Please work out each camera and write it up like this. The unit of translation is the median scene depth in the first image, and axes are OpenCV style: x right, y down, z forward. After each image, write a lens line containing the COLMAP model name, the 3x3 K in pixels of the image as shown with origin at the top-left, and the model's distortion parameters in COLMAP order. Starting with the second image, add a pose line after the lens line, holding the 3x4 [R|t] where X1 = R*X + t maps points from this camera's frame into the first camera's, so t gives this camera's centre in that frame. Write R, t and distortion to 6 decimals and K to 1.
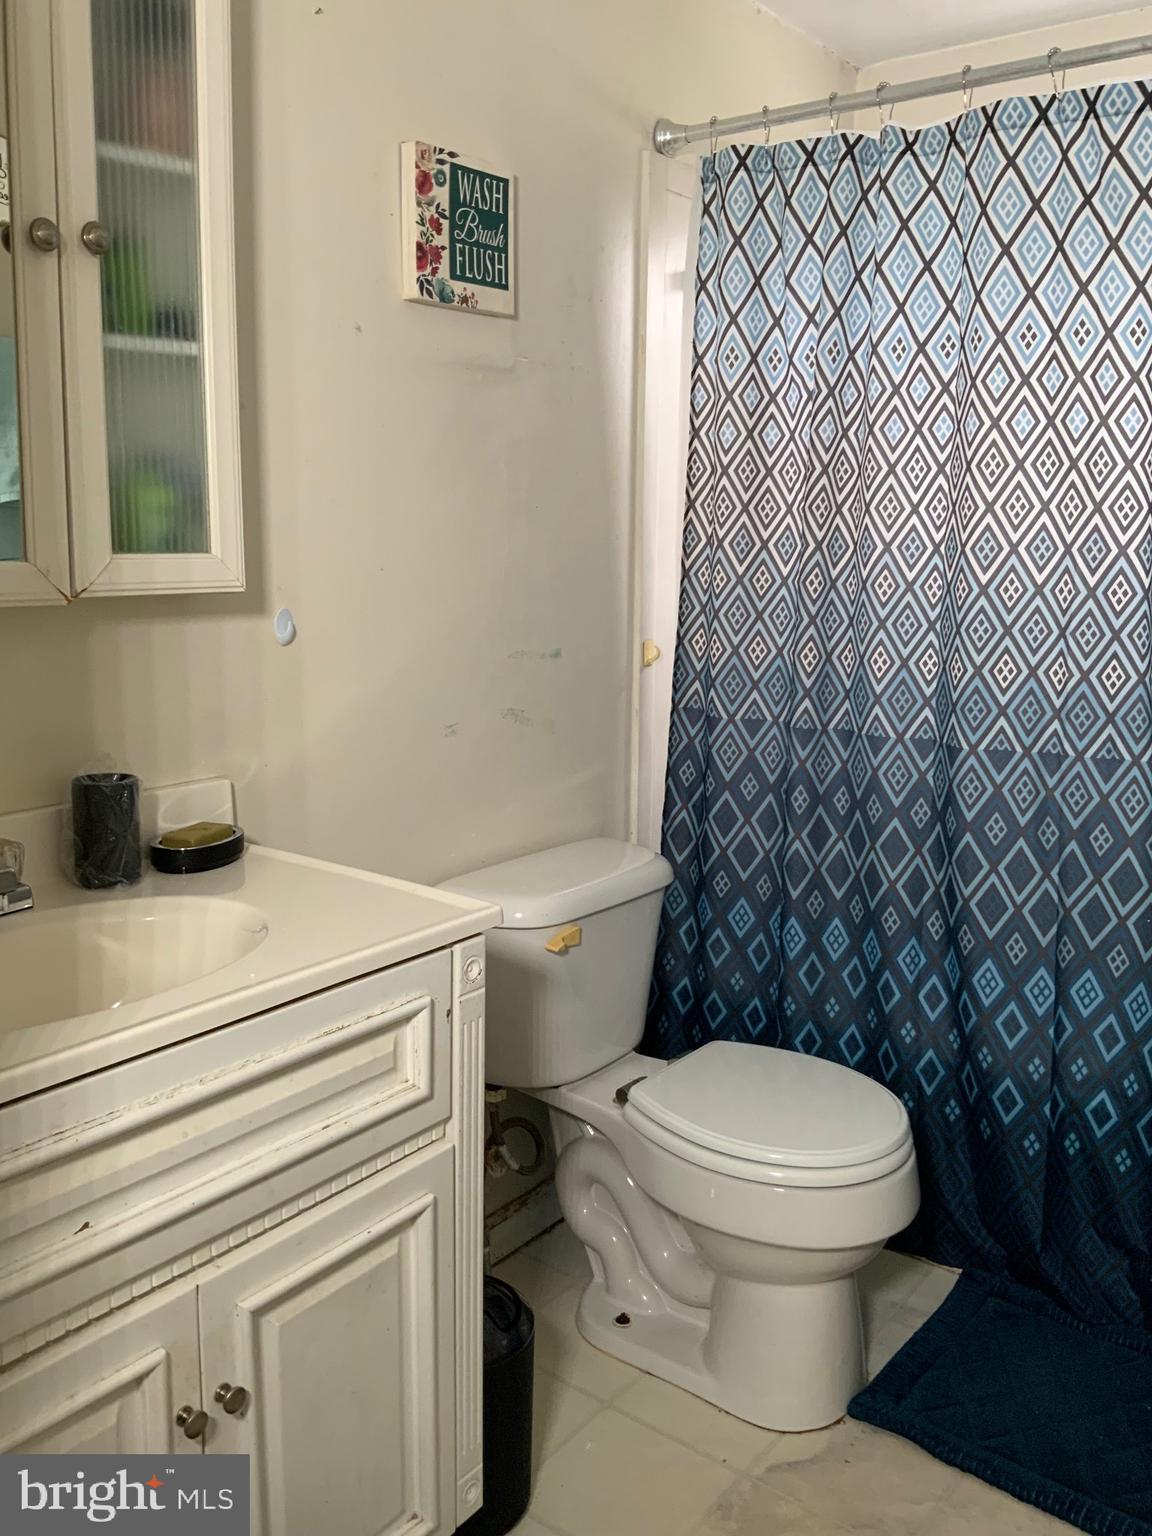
lens RADIAL K [[1288.0, 0, 573.4], [0, 1288.0, 765.1], [0, 0, 1]] dist [0.037687, -0.016808]
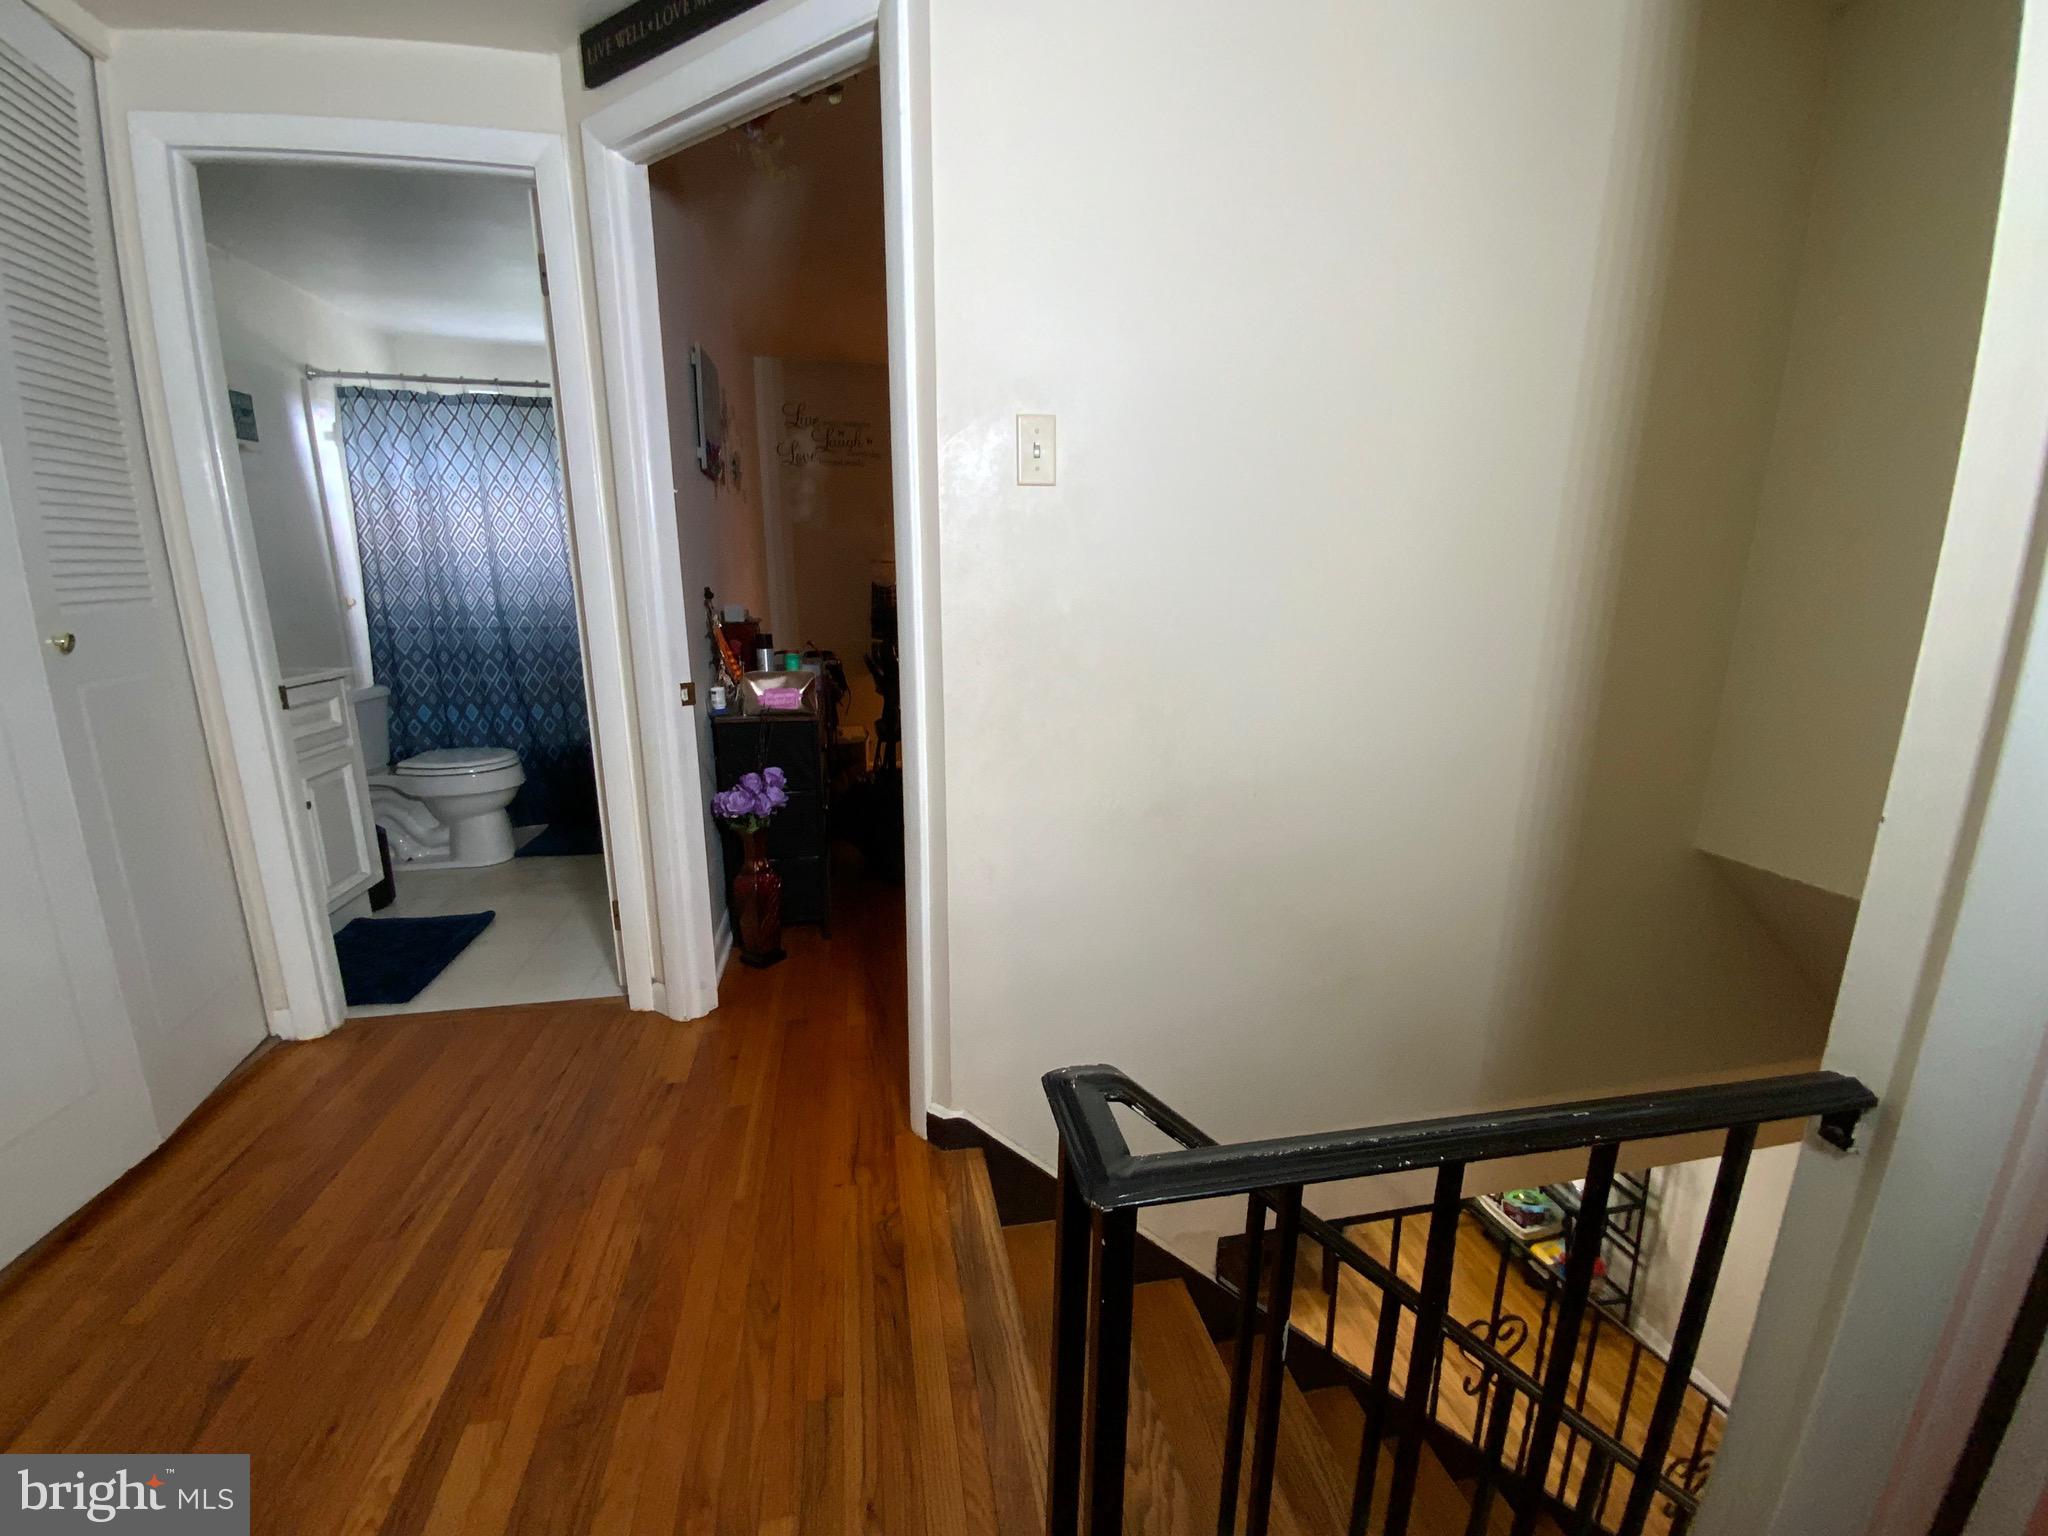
lens RADIAL K [[821.2, 0, 1011.9], [0, 821.2, 771.2], [0, 0, 1]] dist [0.009902, -0.011231]
pose [[0.666360, -0.178496, 0.723950, -0.295892], [0.134215, 0.983779, 0.119021, 0.209723], [-0.733451, 0.017854, 0.679507, -0.921559]]
